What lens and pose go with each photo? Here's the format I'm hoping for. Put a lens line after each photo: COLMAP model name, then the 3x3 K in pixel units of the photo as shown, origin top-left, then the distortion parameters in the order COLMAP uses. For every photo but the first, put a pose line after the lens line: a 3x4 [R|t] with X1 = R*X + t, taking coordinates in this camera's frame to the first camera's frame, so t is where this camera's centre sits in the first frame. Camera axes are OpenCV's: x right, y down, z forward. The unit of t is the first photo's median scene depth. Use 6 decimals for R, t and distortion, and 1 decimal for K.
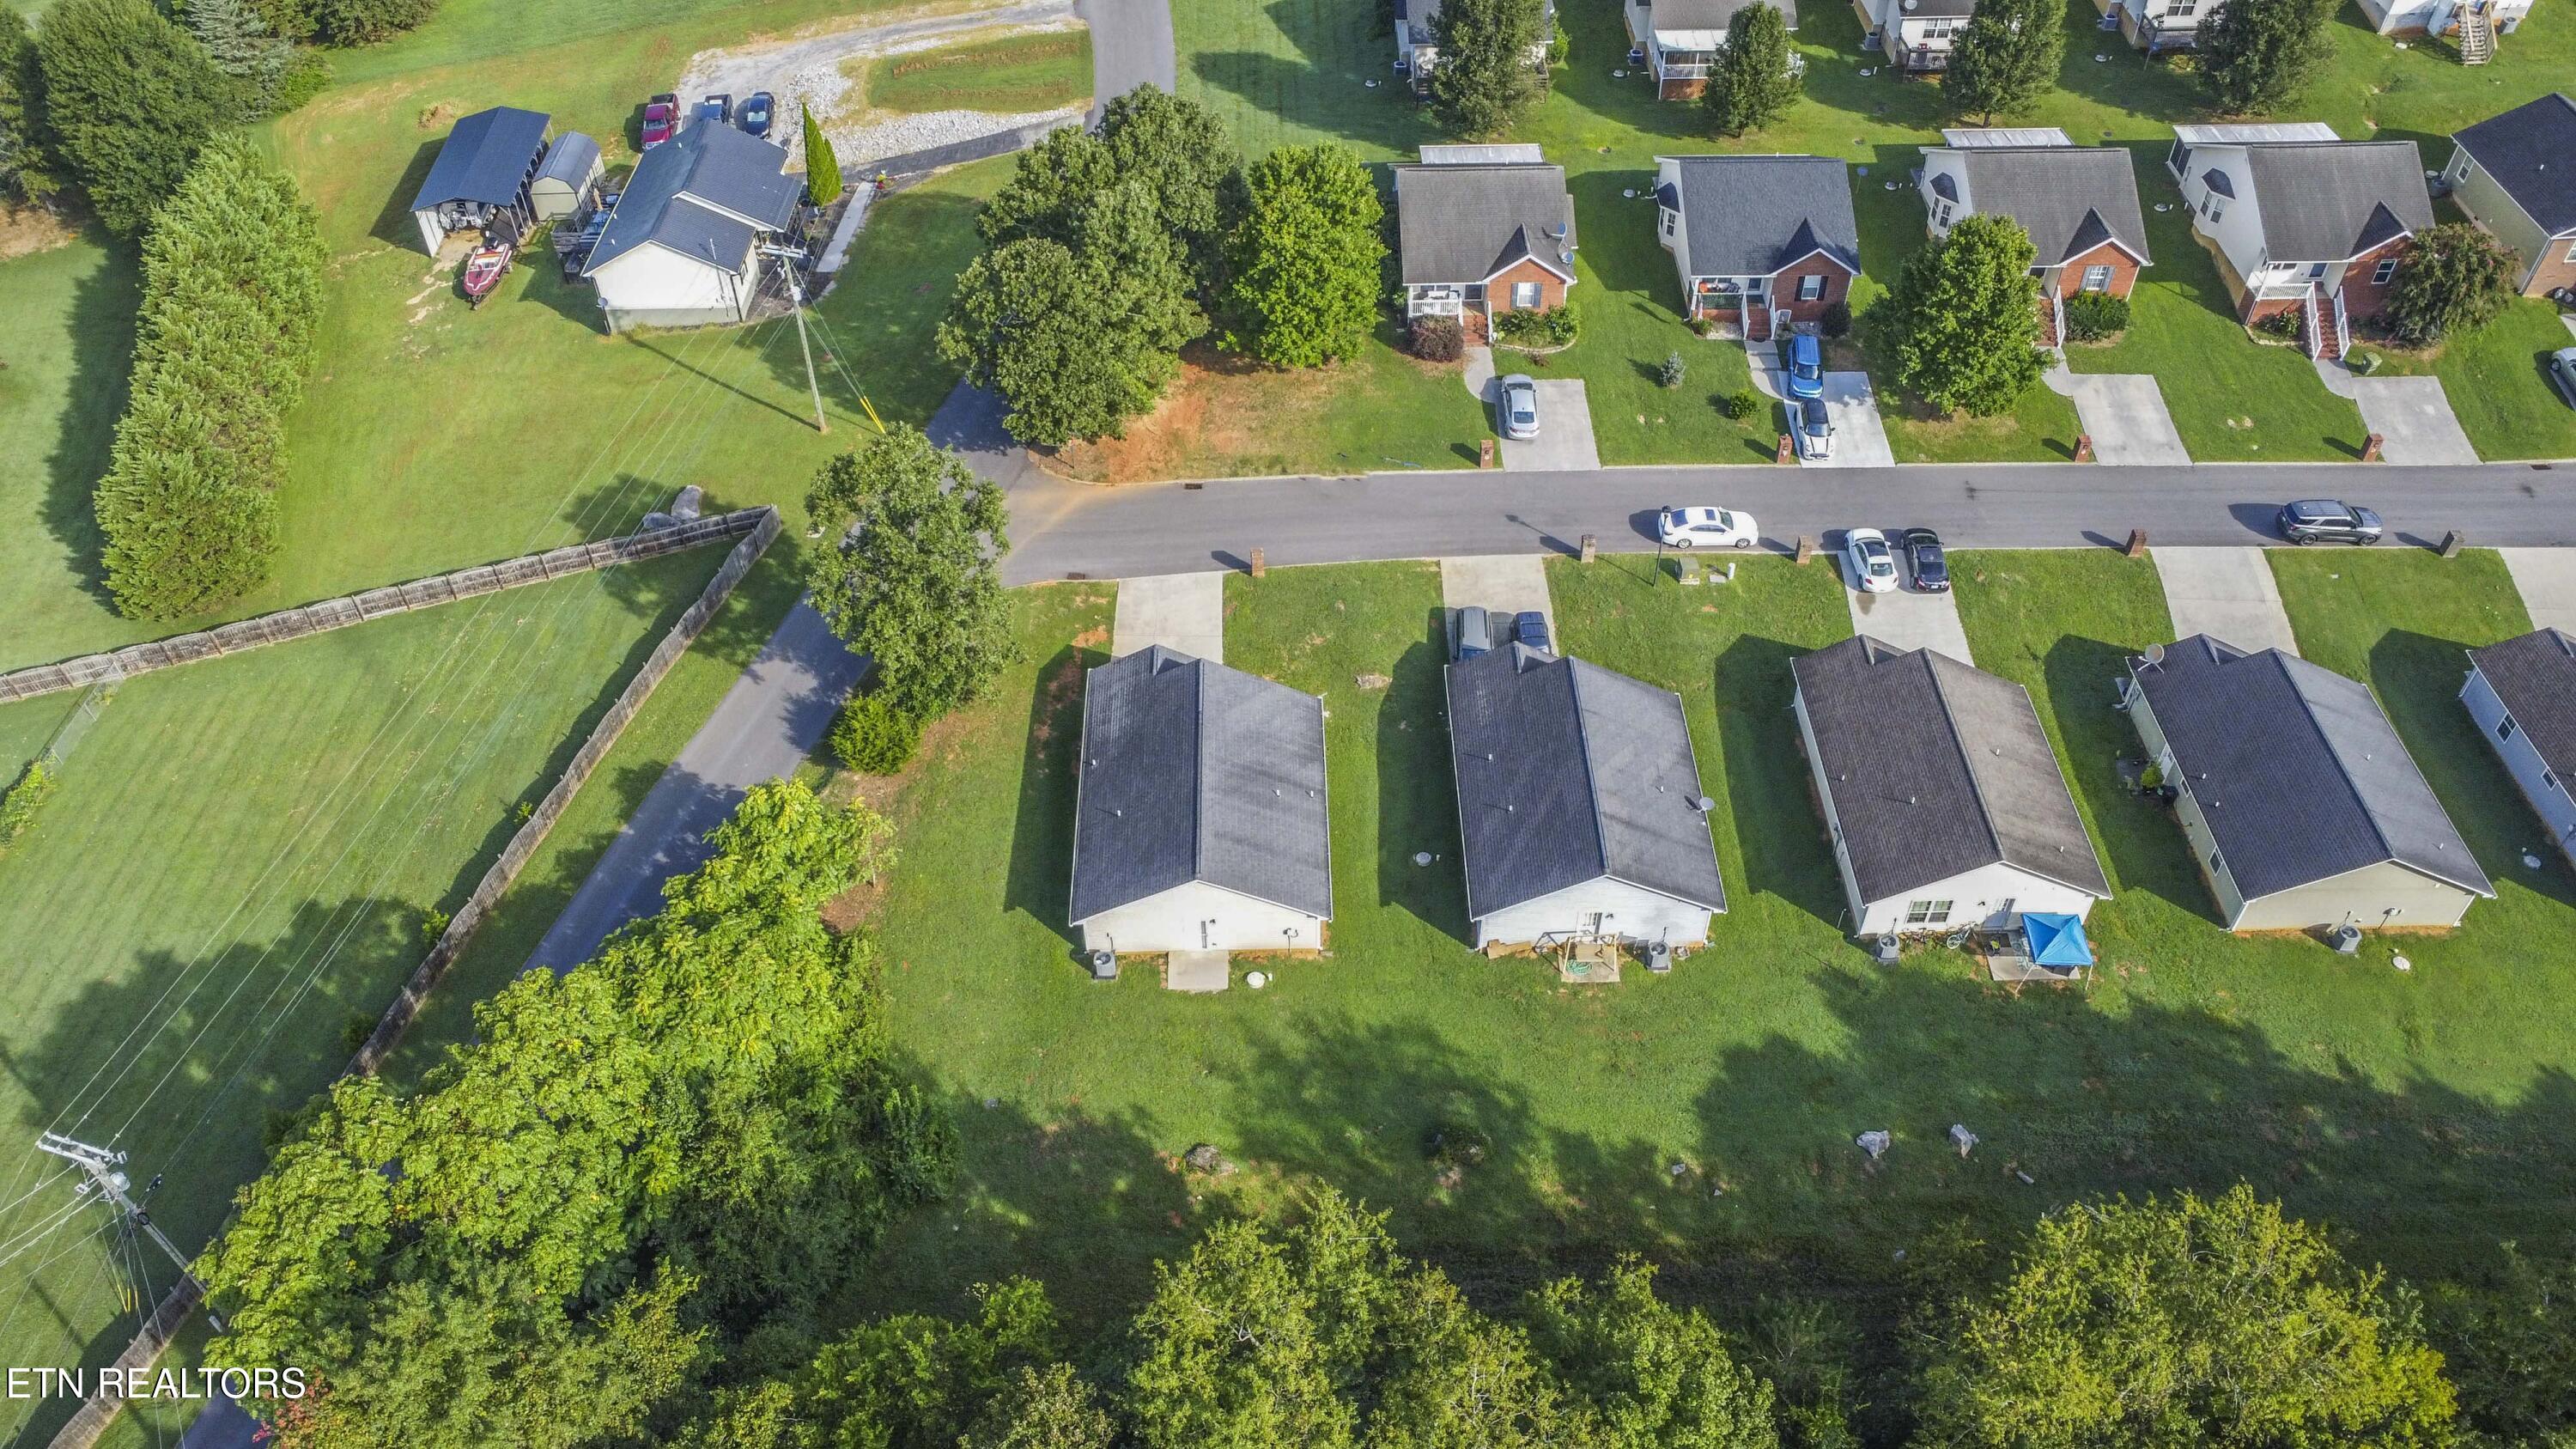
lens RADIAL K [[1920.8, 0, 1282.3], [0, 1920.8, 741.9], [0, 0, 1]] dist [-0.158997, 0.247627]
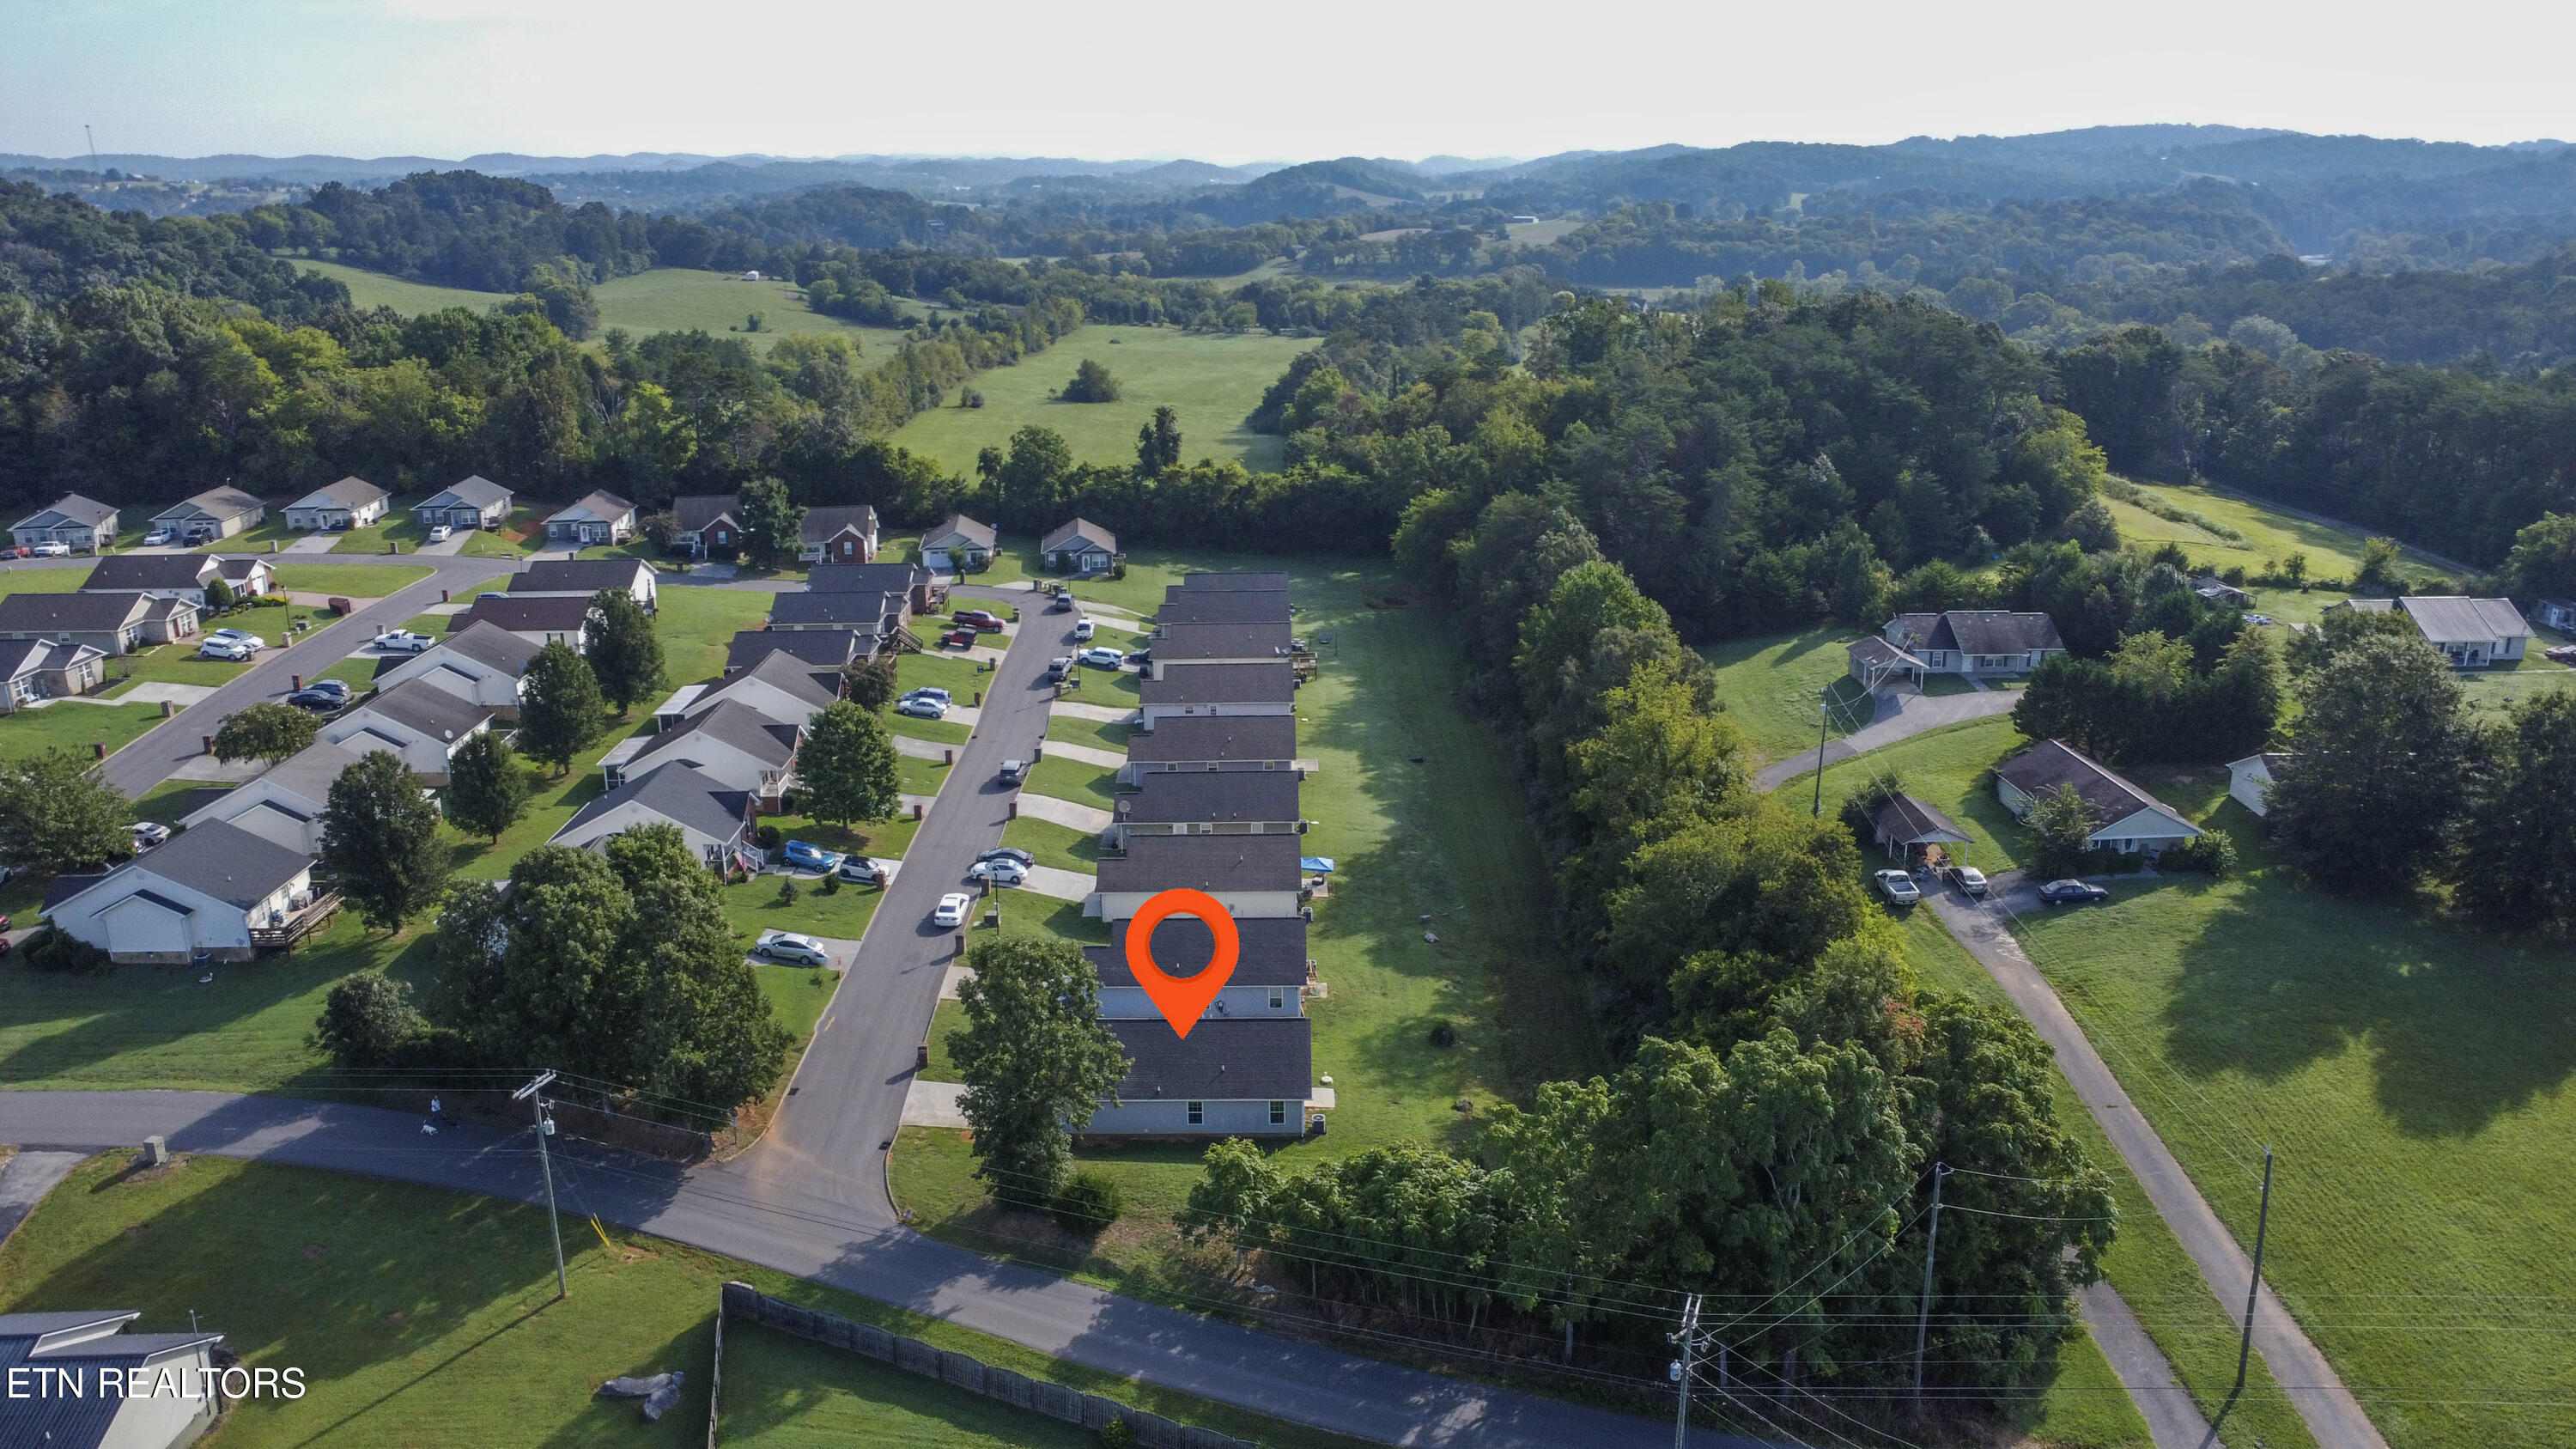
lens RADIAL K [[1920.8, 0, 1282.3], [0, 1920.8, 741.9], [0, 0, 1]] dist [-0.158997, 0.247627]
pose [[0.011299, -0.280954, 0.959655, -1.038284], [0.715774, 0.672427, 0.188436, -0.271253], [-0.698240, 0.684767, 0.208698, 0.418425]]
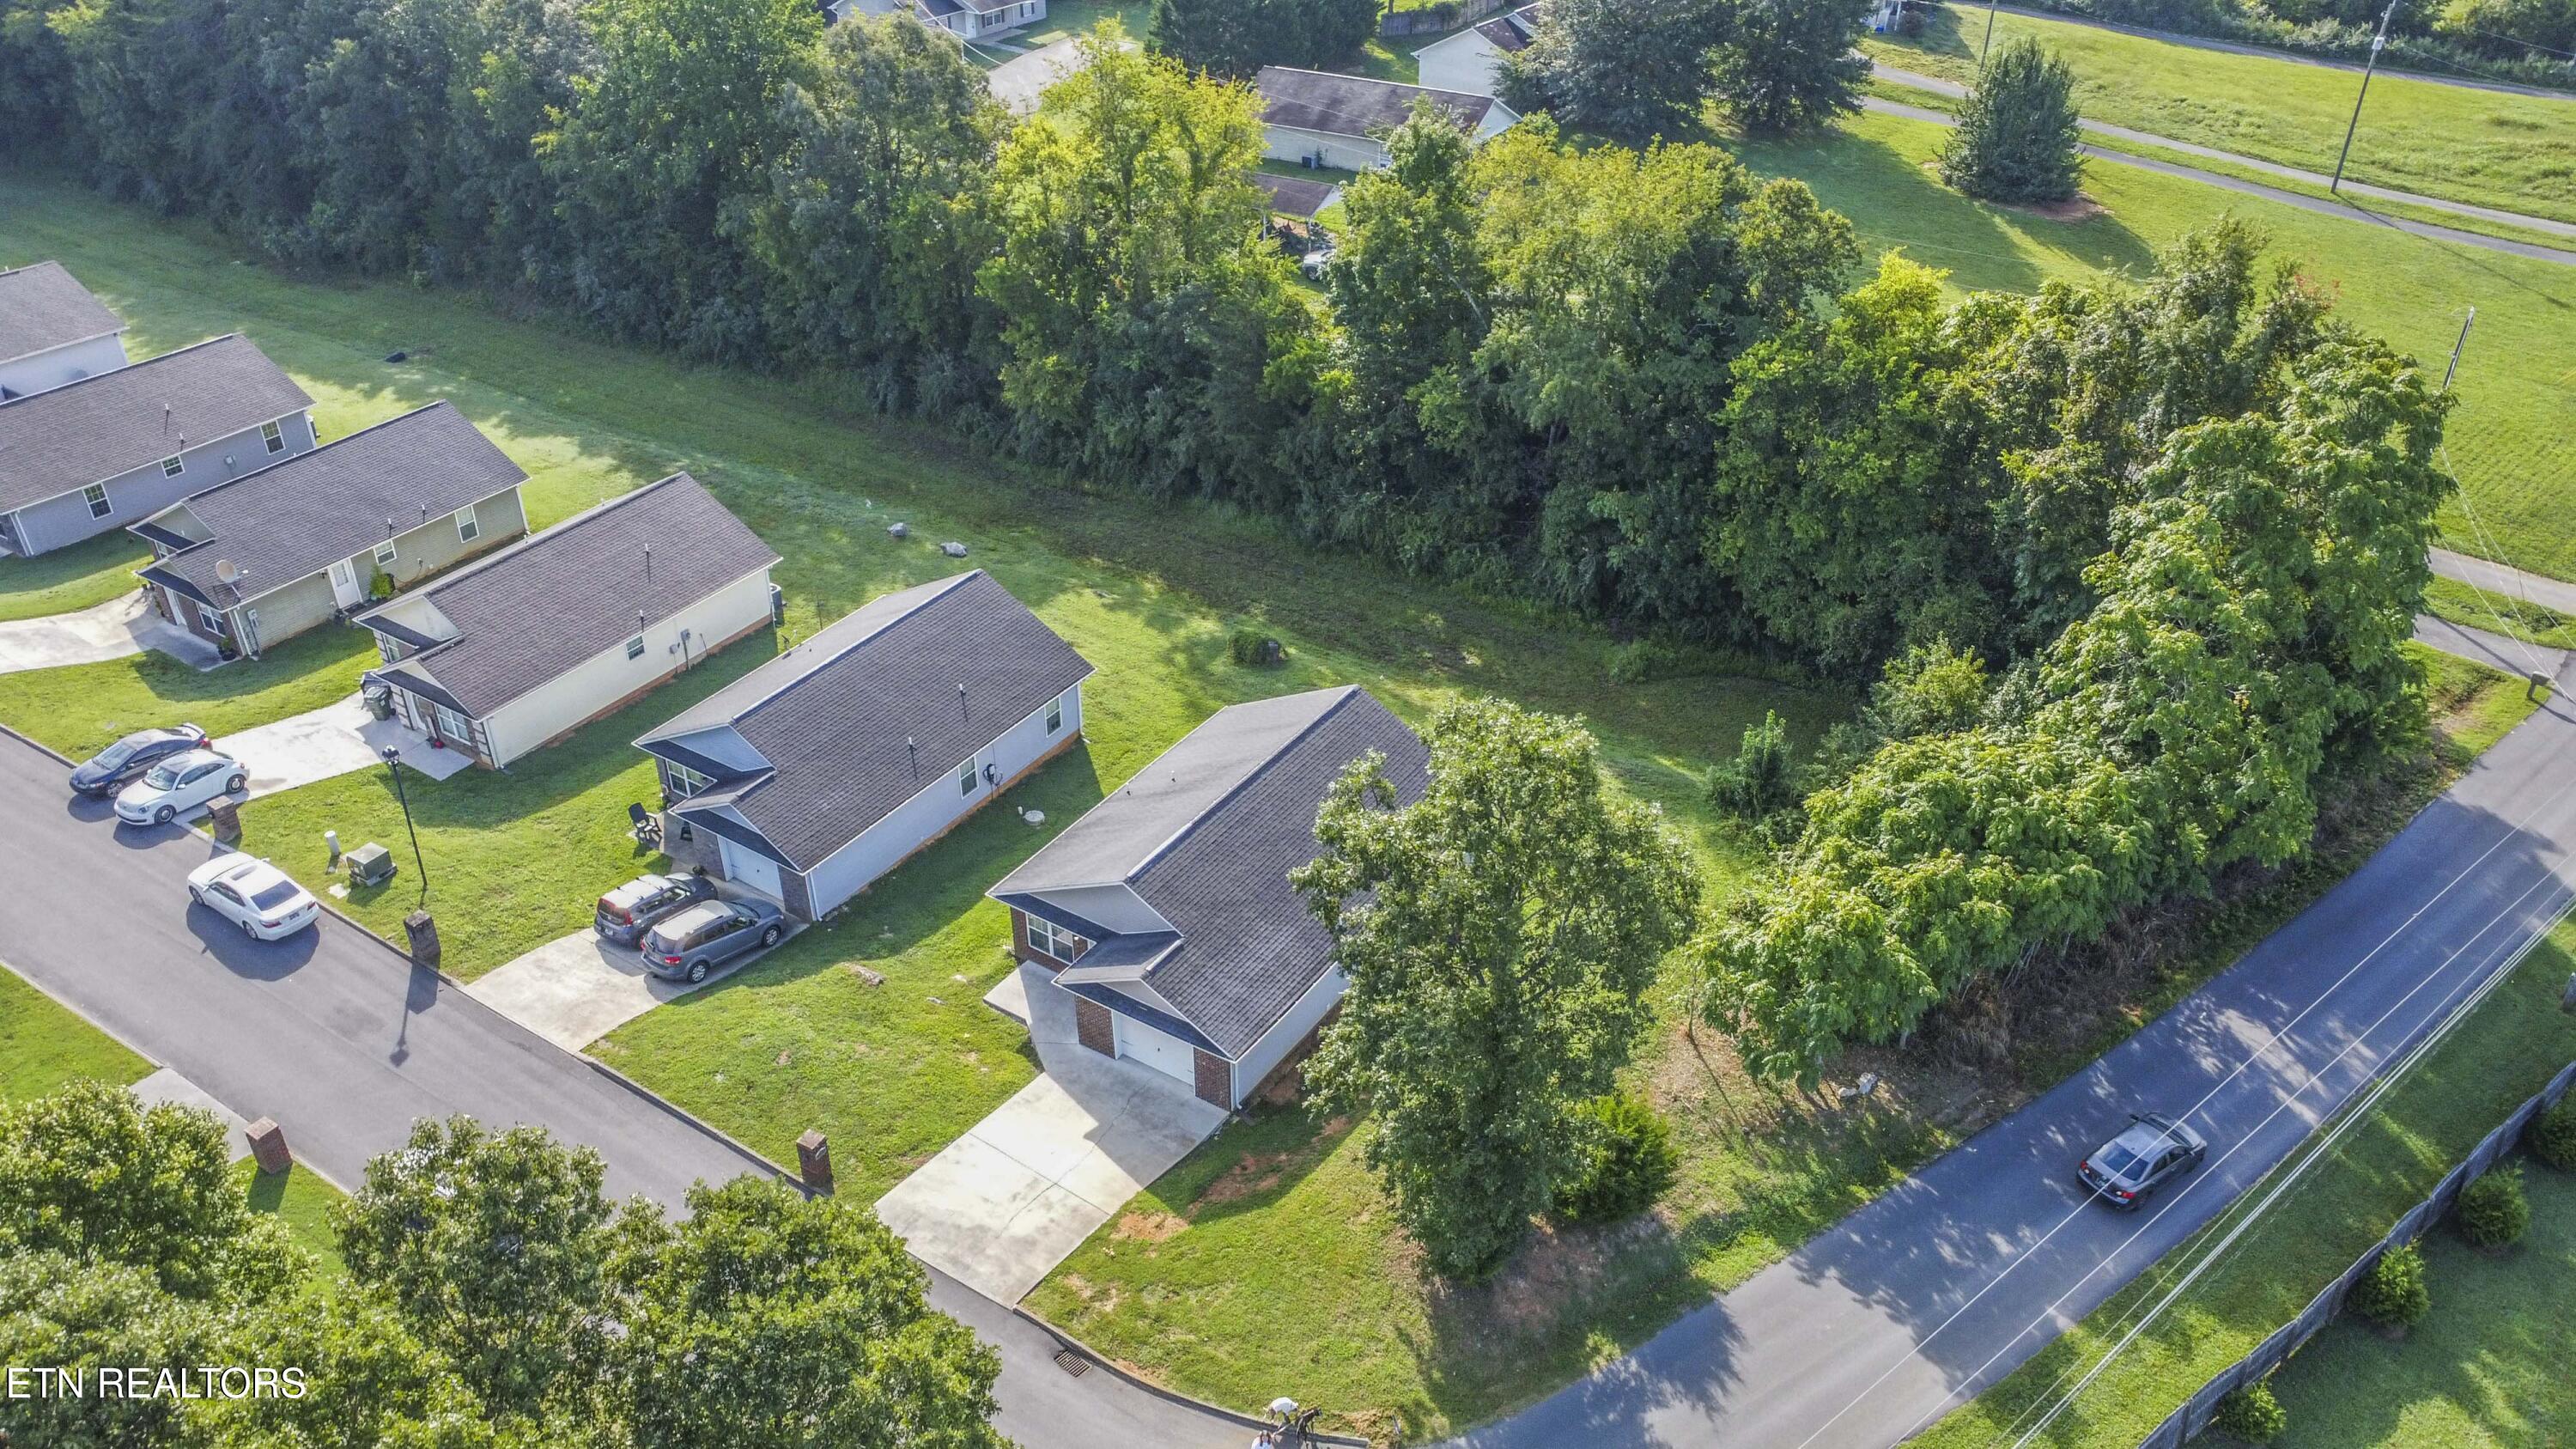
lens RADIAL K [[1932.5, 0, 1288.0], [0, 1932.5, 724.5], [0, 0, 1]] dist [-0.187536, 0.329560]
pose [[-0.830605, -0.286312, 0.477621, -0.312935], [0.401949, 0.285353, 0.870064, -0.492965], [-0.385400, 0.914658, -0.121933, 0.838787]]
